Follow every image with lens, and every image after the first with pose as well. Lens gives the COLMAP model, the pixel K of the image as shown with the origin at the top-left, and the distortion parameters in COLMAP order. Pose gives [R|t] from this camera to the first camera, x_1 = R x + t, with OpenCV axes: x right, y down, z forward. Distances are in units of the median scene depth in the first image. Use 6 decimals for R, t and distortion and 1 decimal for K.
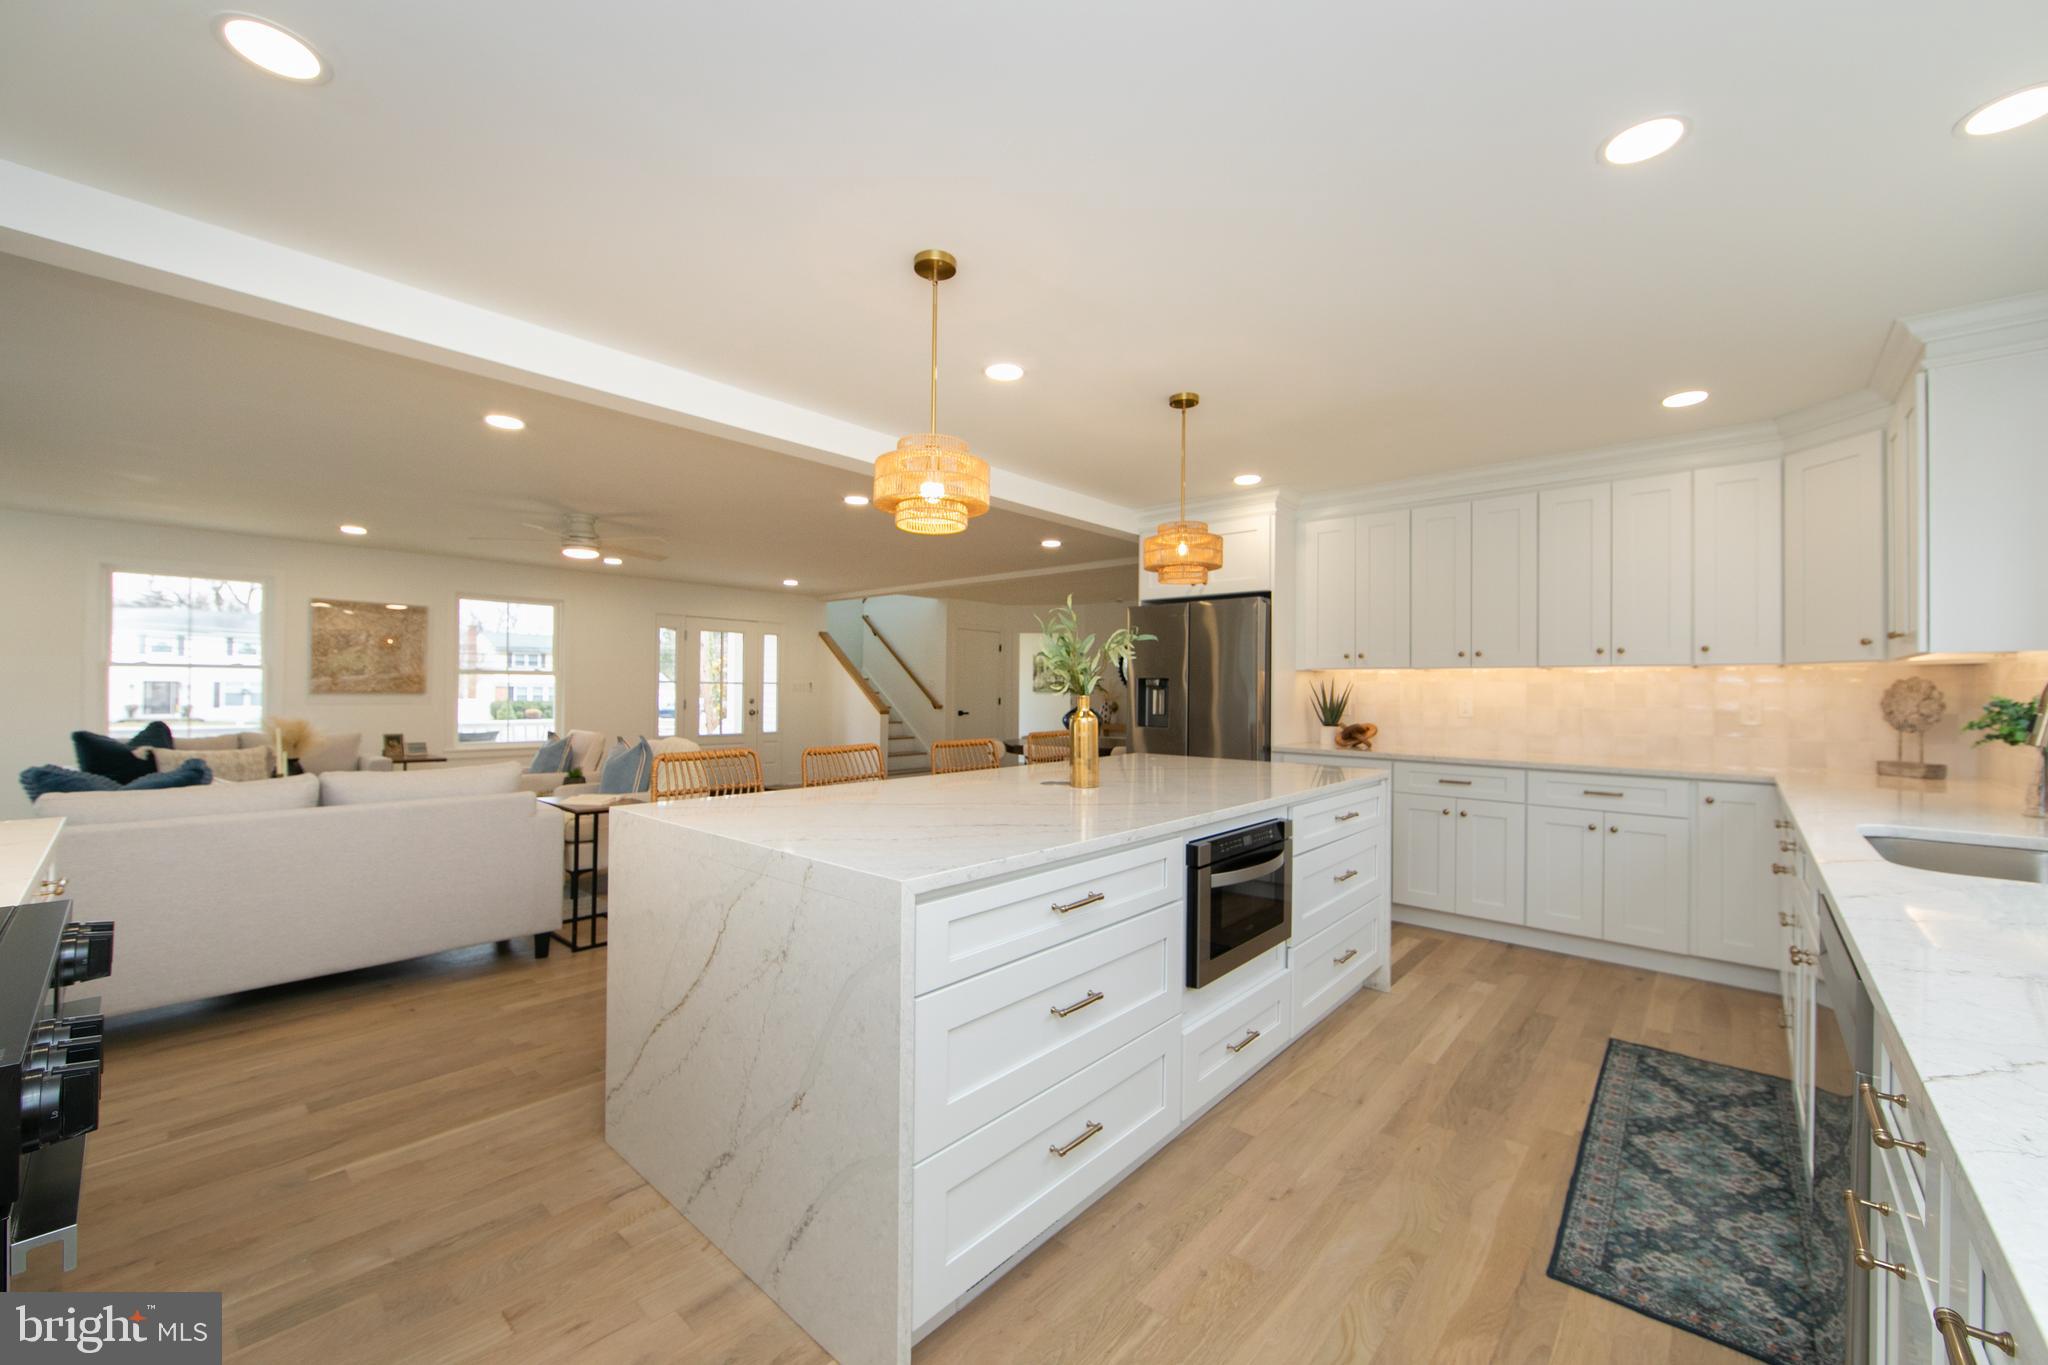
lens RADIAL K [[801.3, 0, 1029.8], [0, 801.3, 685.9], [0, 0, 1]] dist [-0.003448, -0.000225]
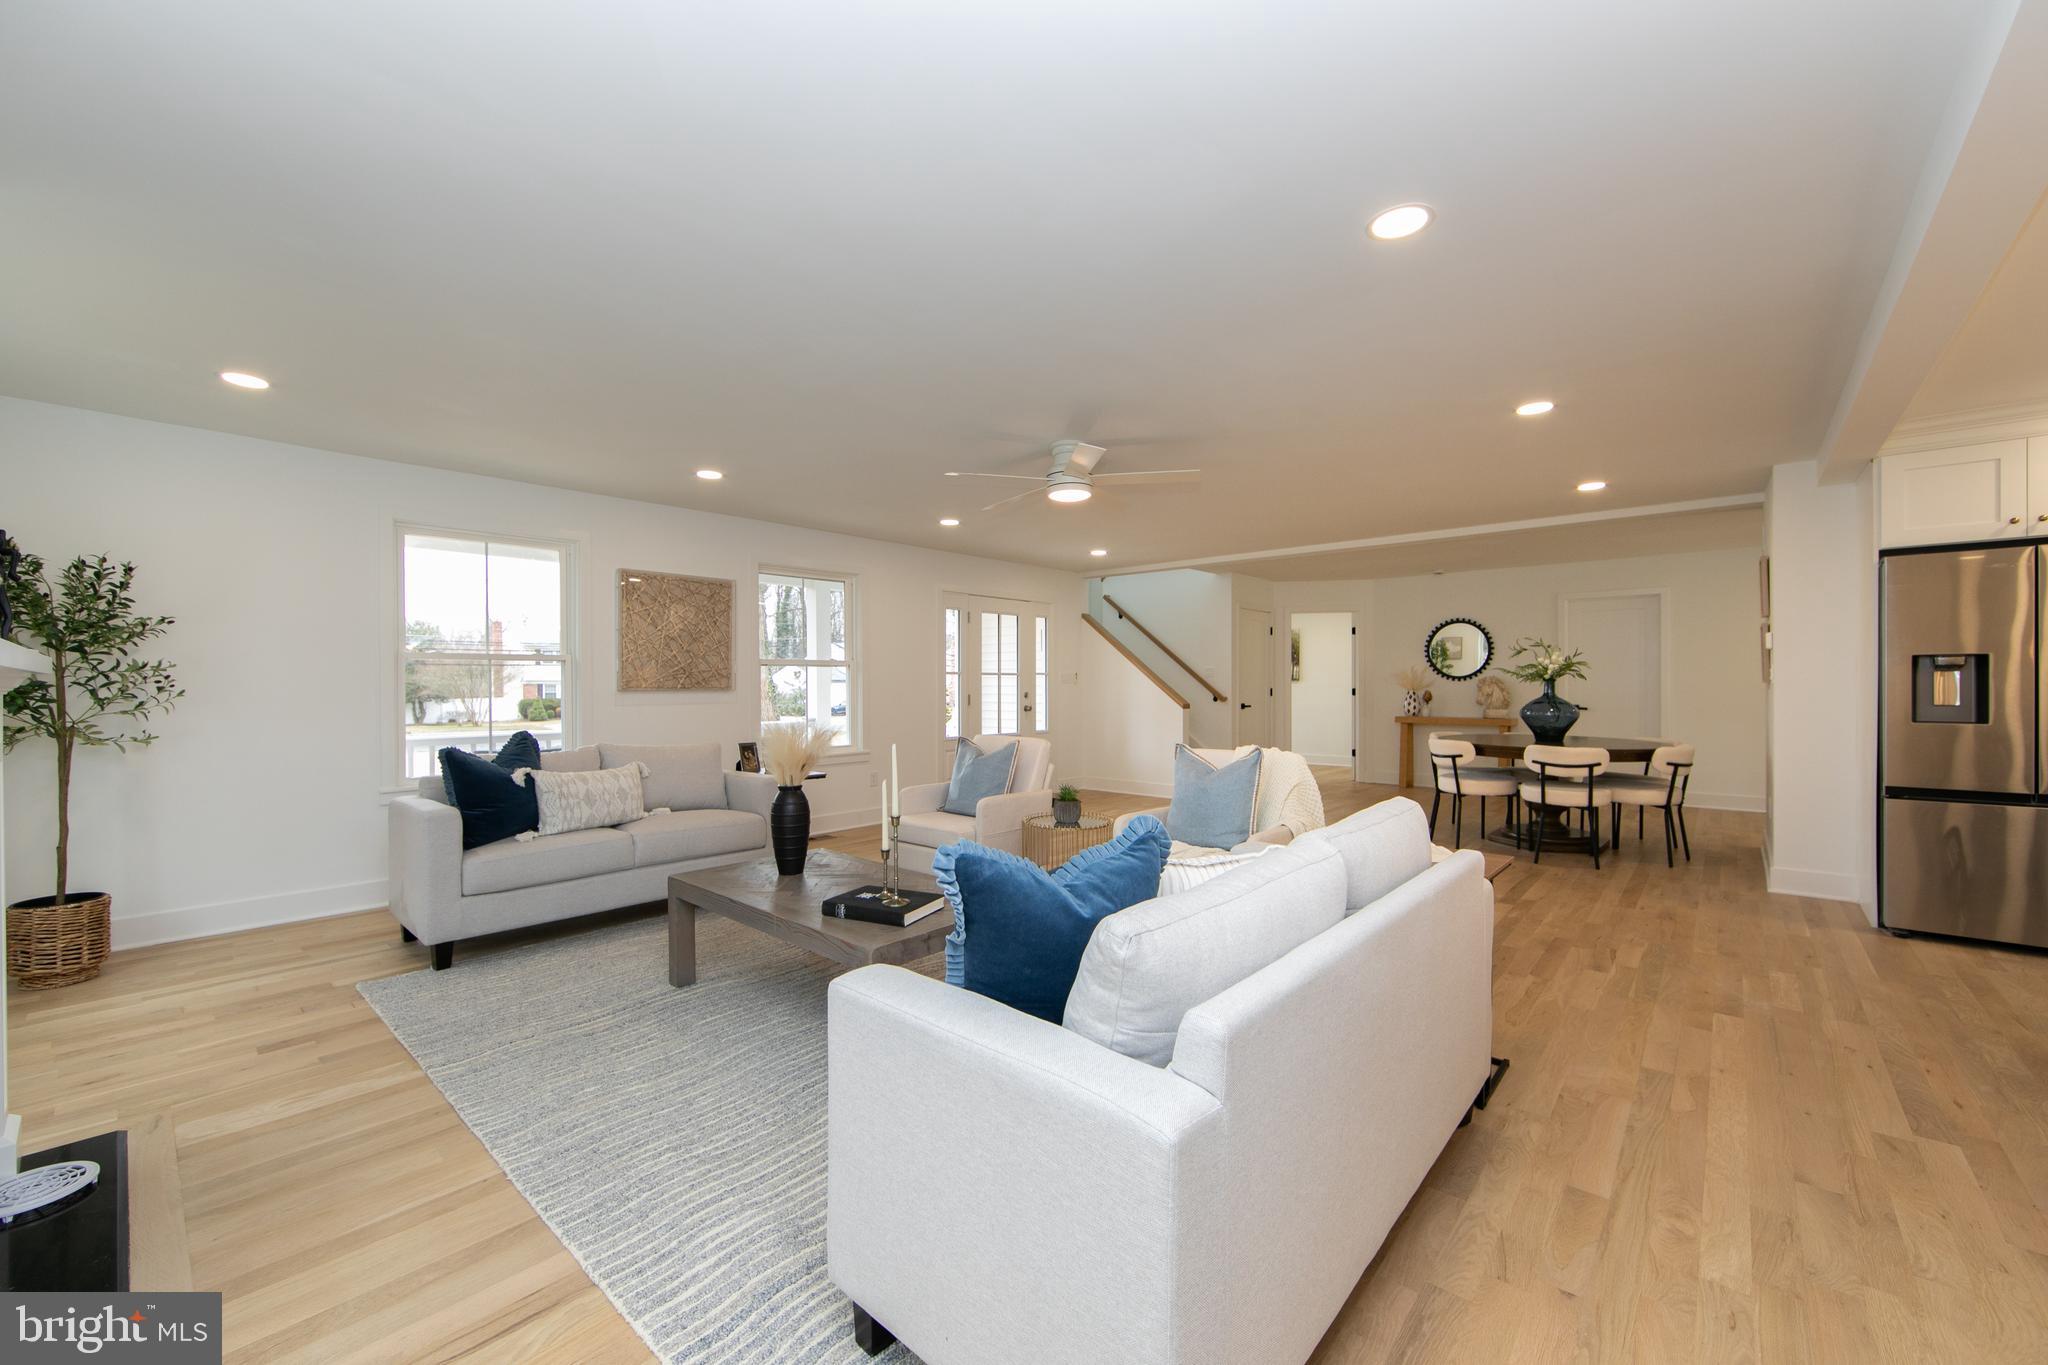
lens RADIAL K [[801.3, 0, 1029.8], [0, 801.3, 685.9], [0, 0, 1]] dist [-0.003448, -0.000225]
pose [[0.999923, -0.012269, 0.001898, -1.037104], [0.012249, 0.999871, 0.010350, 0.001314], [-0.002025, -0.010326, 0.999945, 0.451714]]
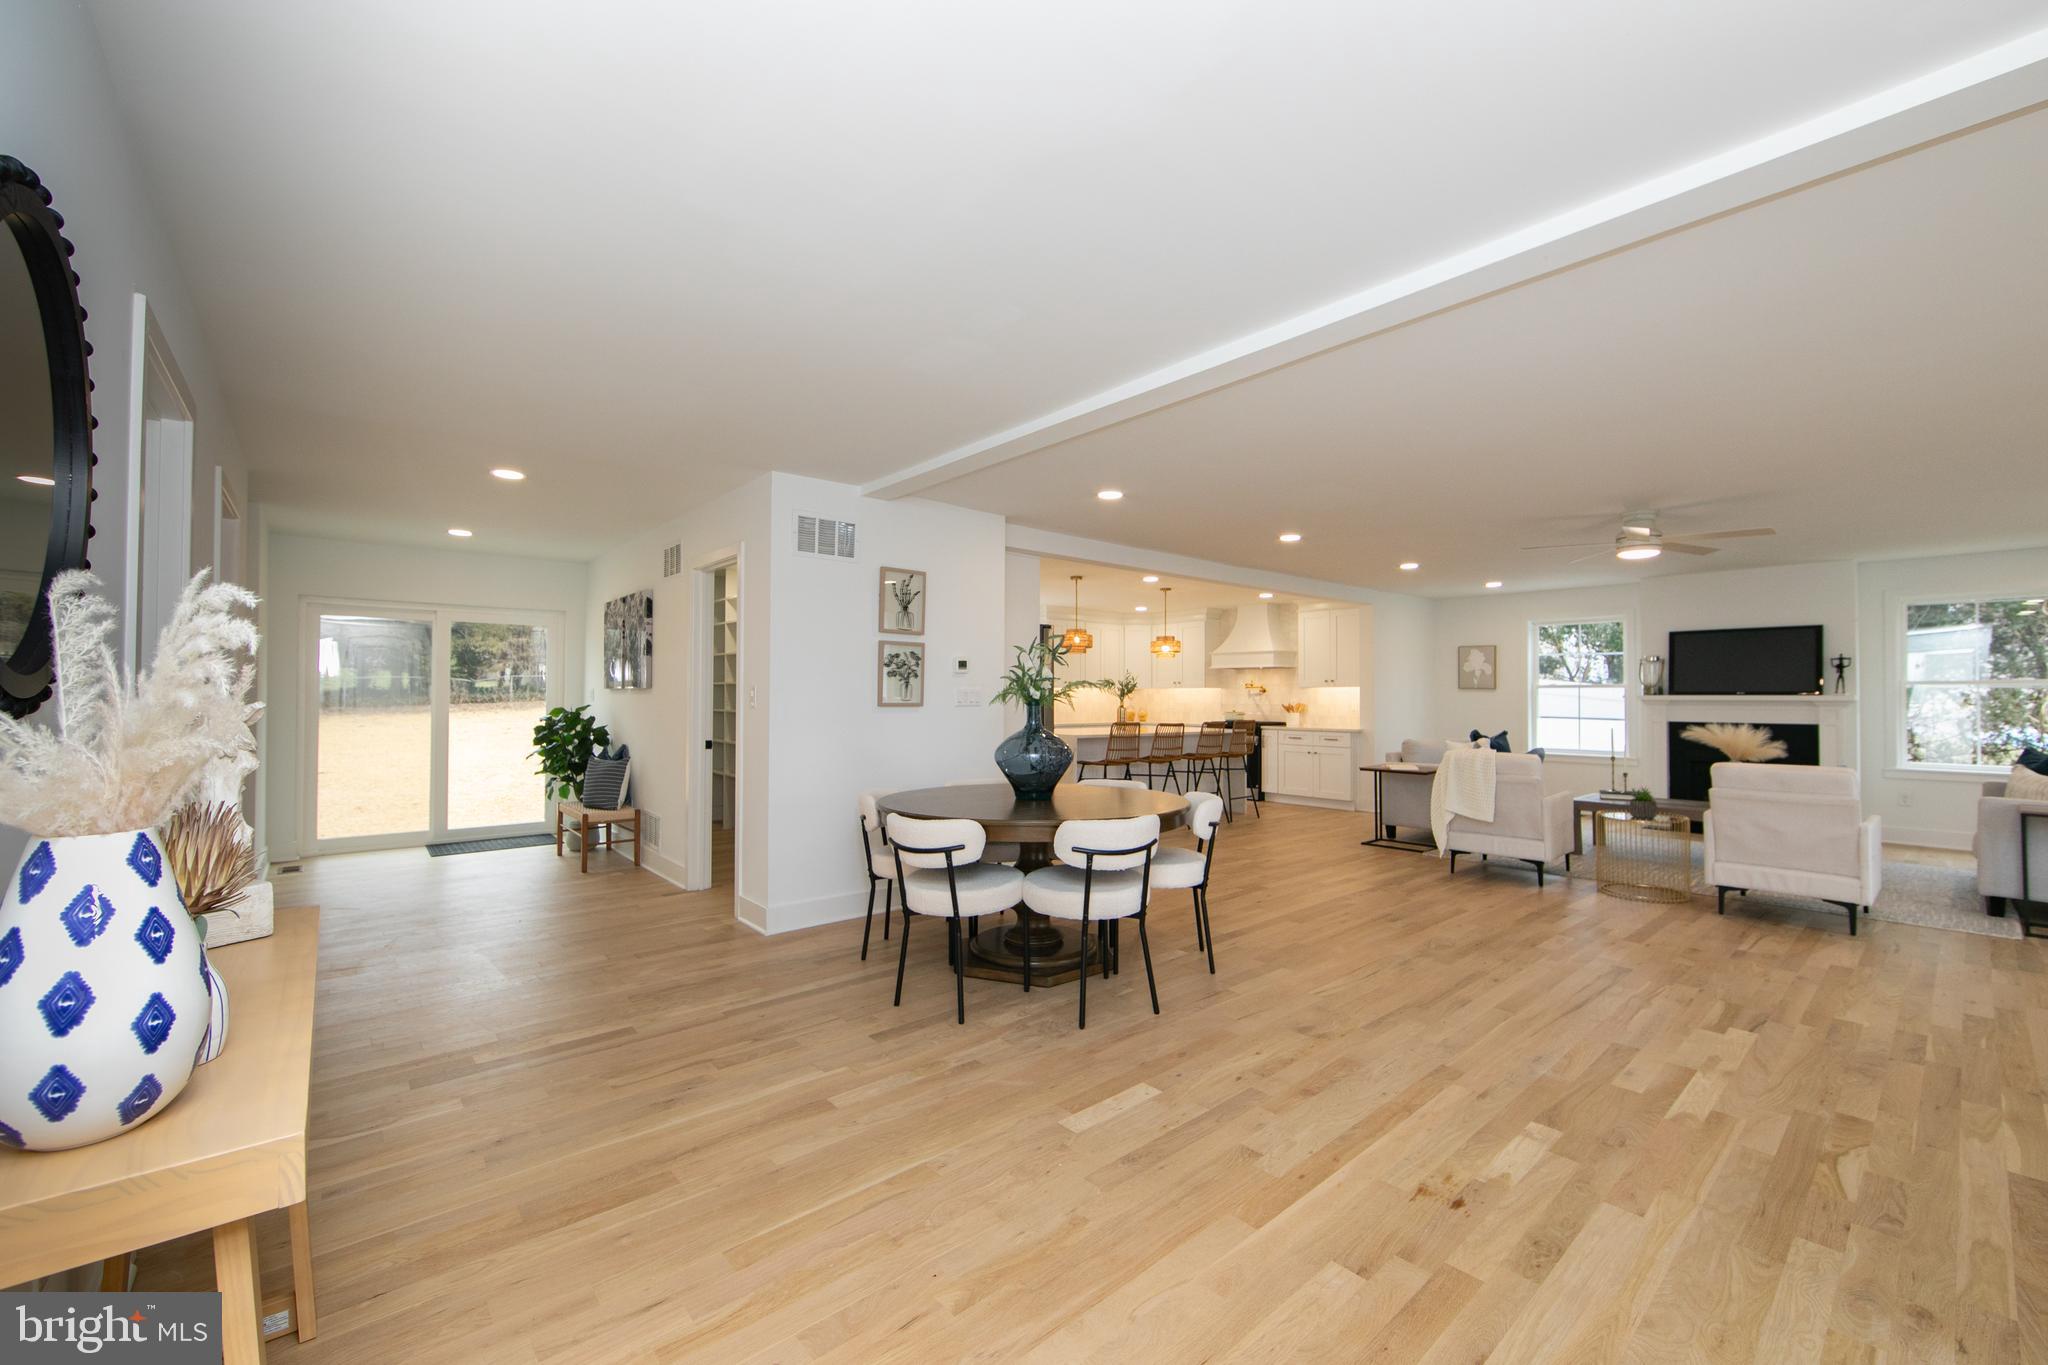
lens RADIAL K [[801.3, 0, 1029.8], [0, 801.3, 685.9], [0, 0, 1]] dist [-0.003448, -0.000225]
pose [[-0.987407, -0.011124, 0.157808, -0.082928], [-0.014340, 0.999712, -0.019255, 0.017130], [-0.157548, -0.021276, -0.987282, 3.387802]]
